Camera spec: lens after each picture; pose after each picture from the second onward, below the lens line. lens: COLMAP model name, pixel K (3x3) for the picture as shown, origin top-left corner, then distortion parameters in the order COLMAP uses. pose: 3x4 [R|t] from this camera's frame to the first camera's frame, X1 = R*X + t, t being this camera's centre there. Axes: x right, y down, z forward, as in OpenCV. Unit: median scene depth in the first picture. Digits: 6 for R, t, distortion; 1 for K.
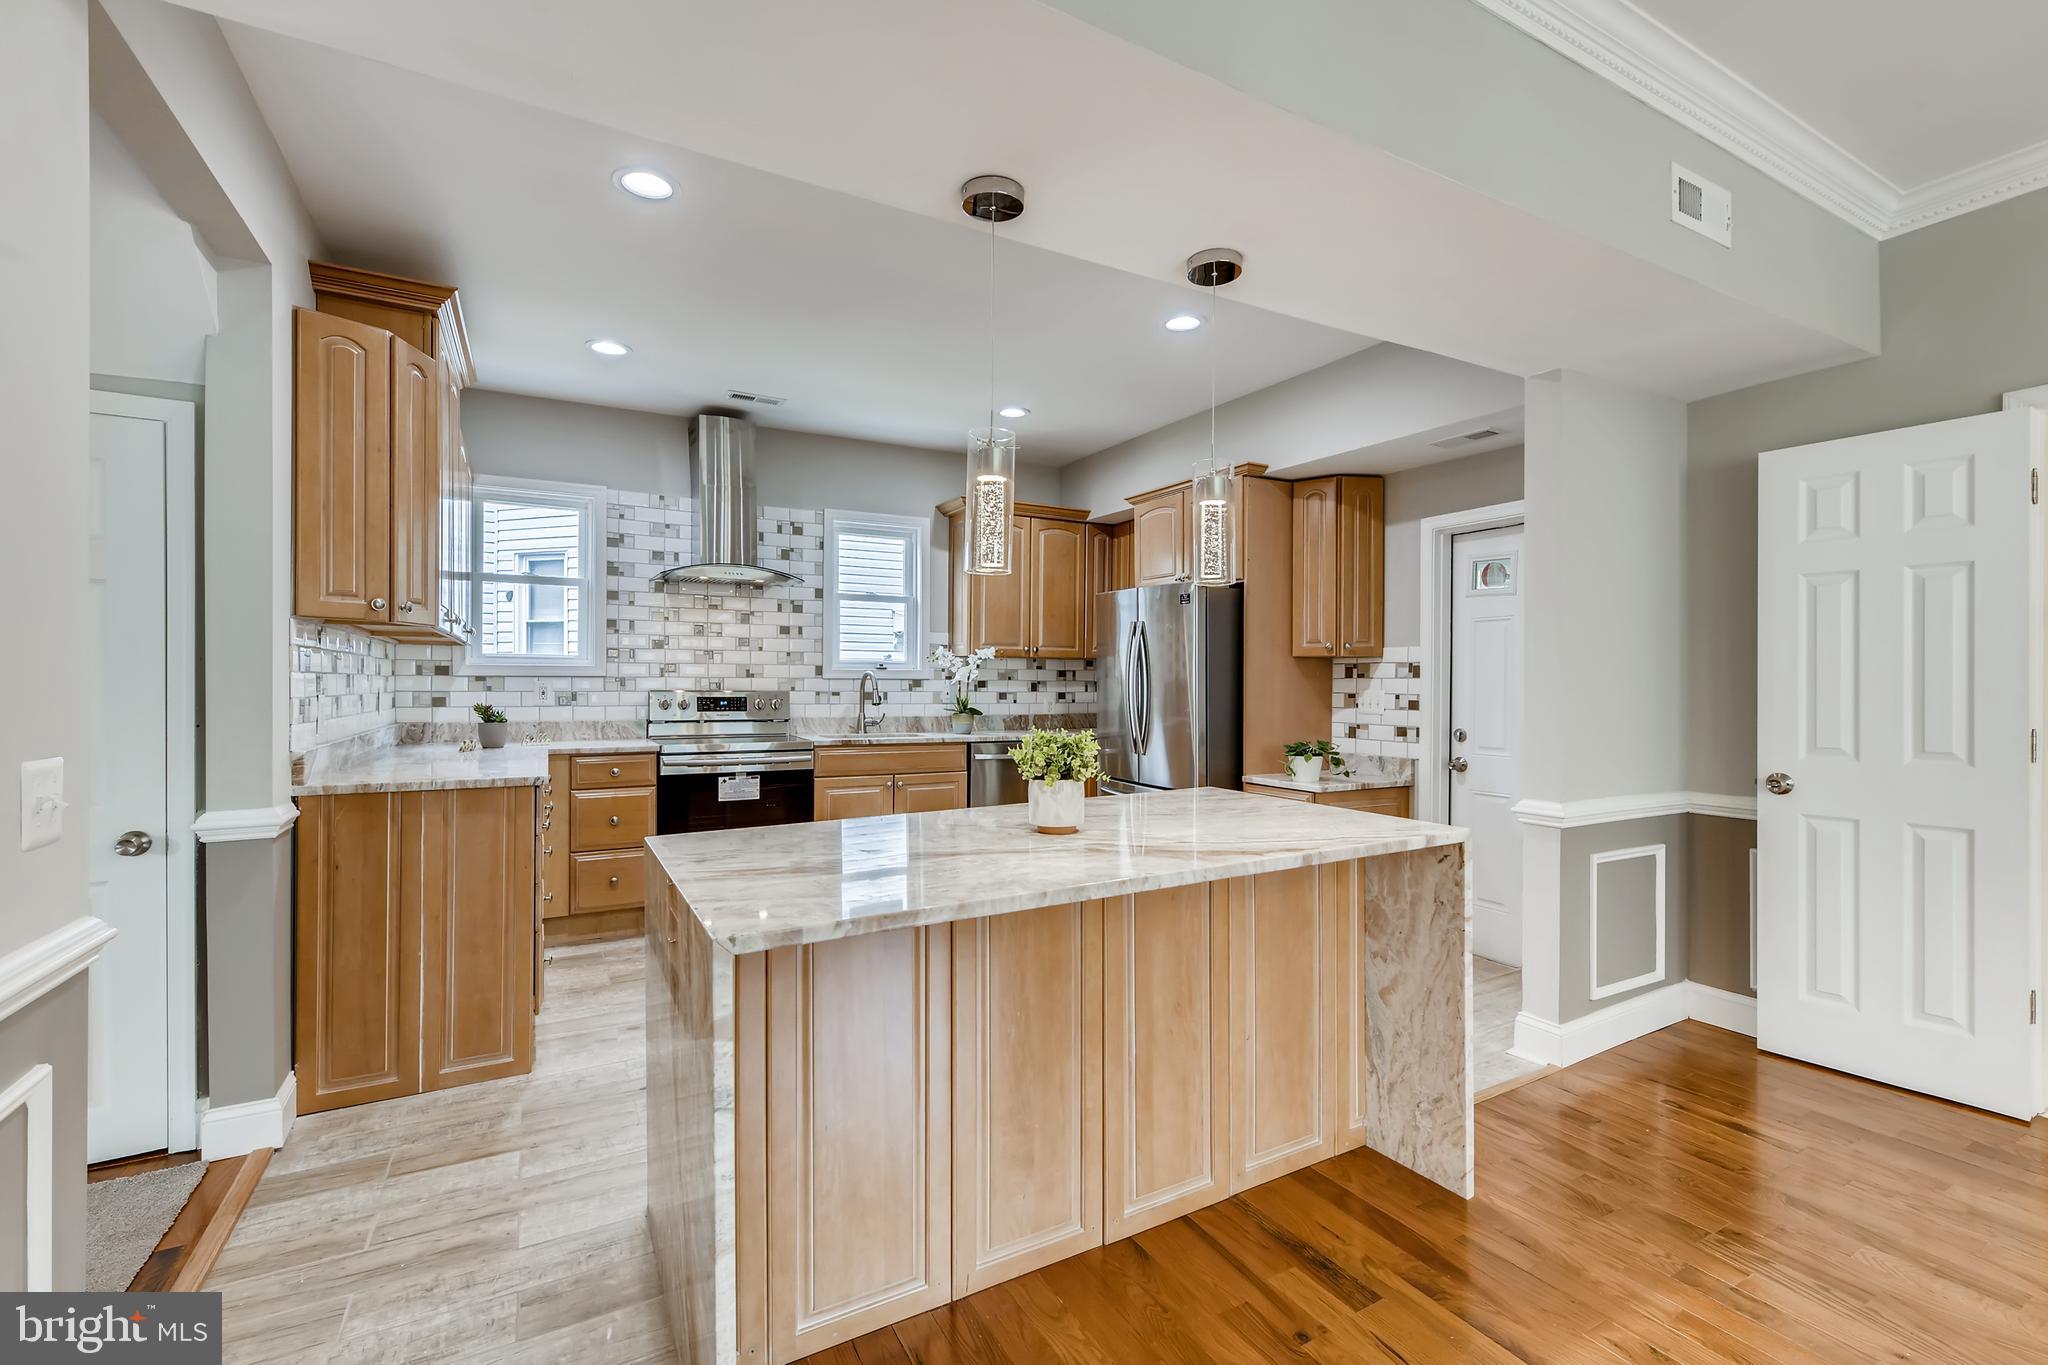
lens RADIAL K [[879.8, 0, 1024.4], [0, 879.8, 685.8], [0, 0, 1]] dist [0.011354, -0.003972]
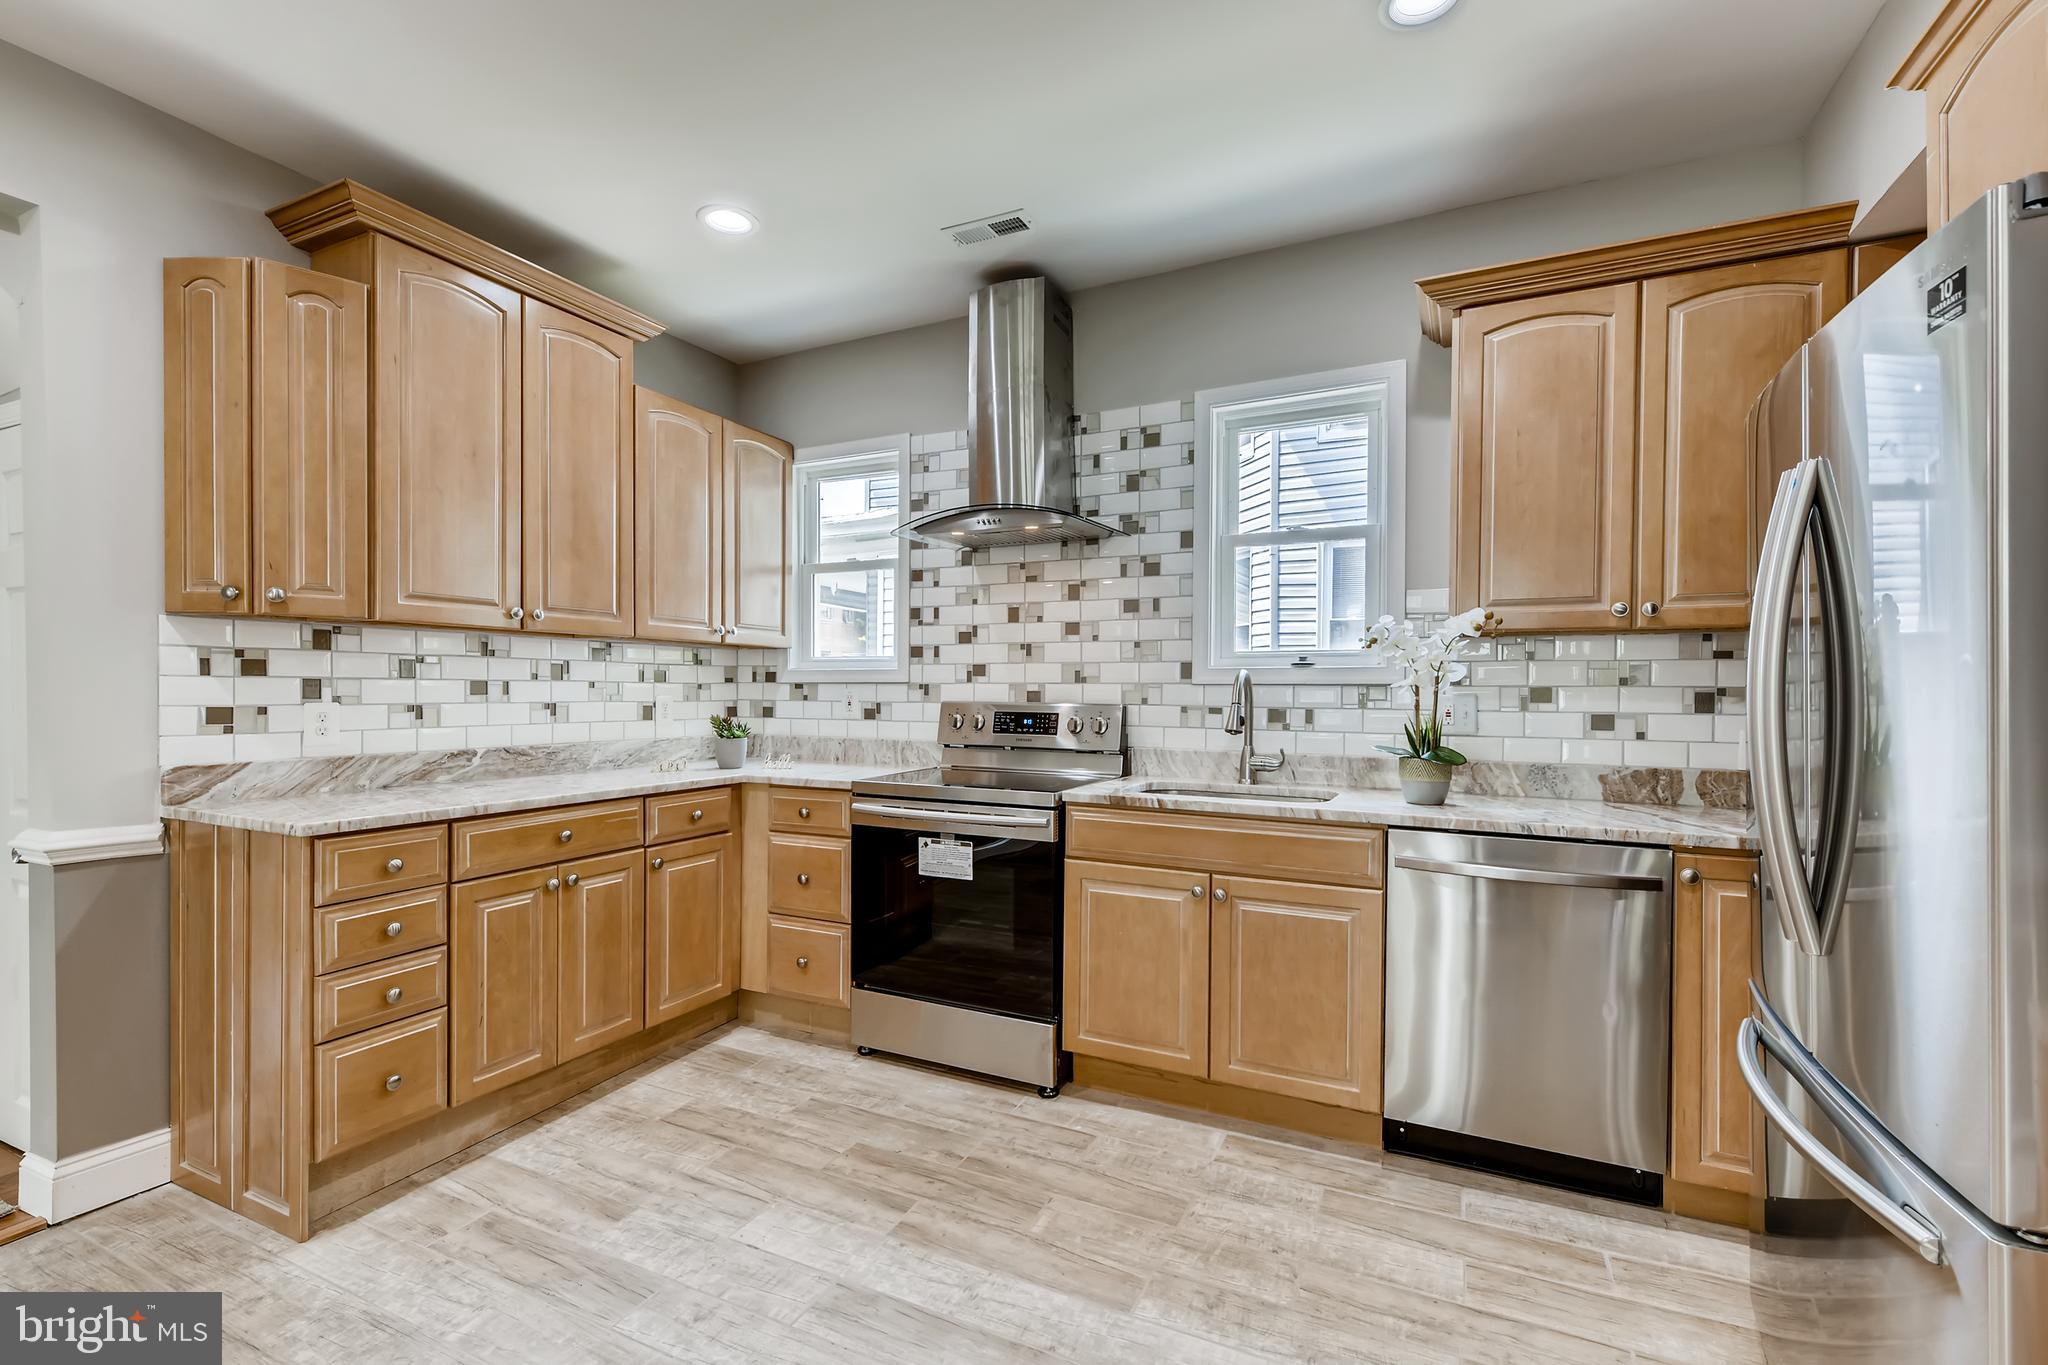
lens RADIAL K [[879.8, 0, 1029.1], [0, 879.8, 702.6], [0, 0, 1]] dist [0.011354, -0.003972]
pose [[0.580083, 0.009975, -0.814496, 0.208137], [-0.005000, 0.999950, 0.008685, -0.000657], [0.814542, -0.000966, 0.580104, 0.638725]]
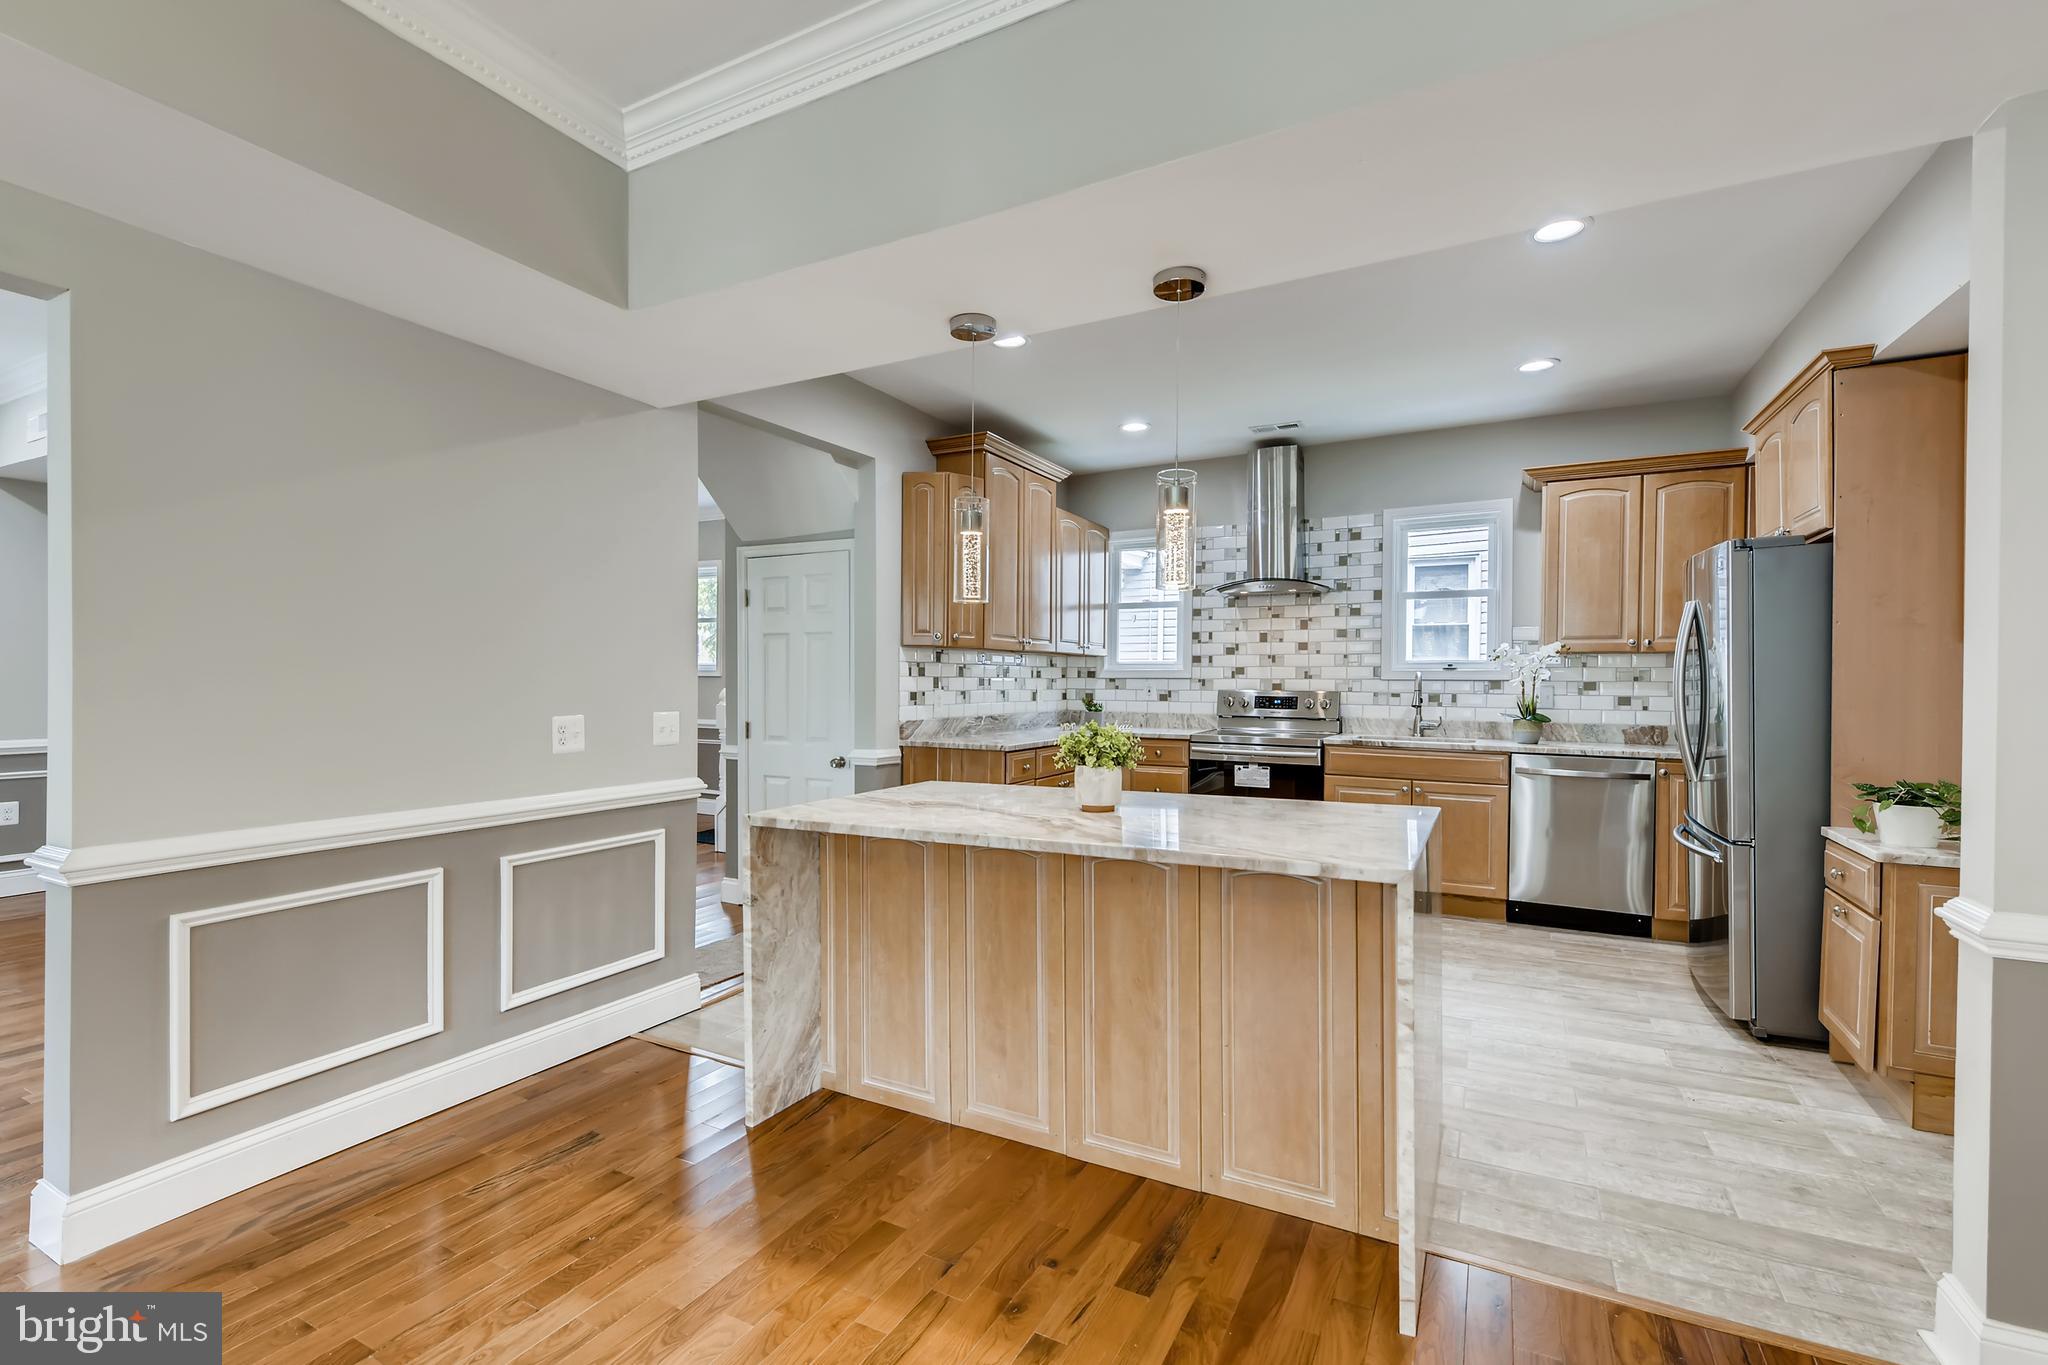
lens RADIAL K [[879.8, 0, 1030.8], [0, 879.8, 690.2], [0, 0, 1]] dist [0.011354, -0.003972]
pose [[0.549726, 0.008747, -0.835299, 0.437630], [-0.005777, 0.999961, 0.006669, -0.000835], [0.835325, 0.001160, 0.549755, 0.126651]]
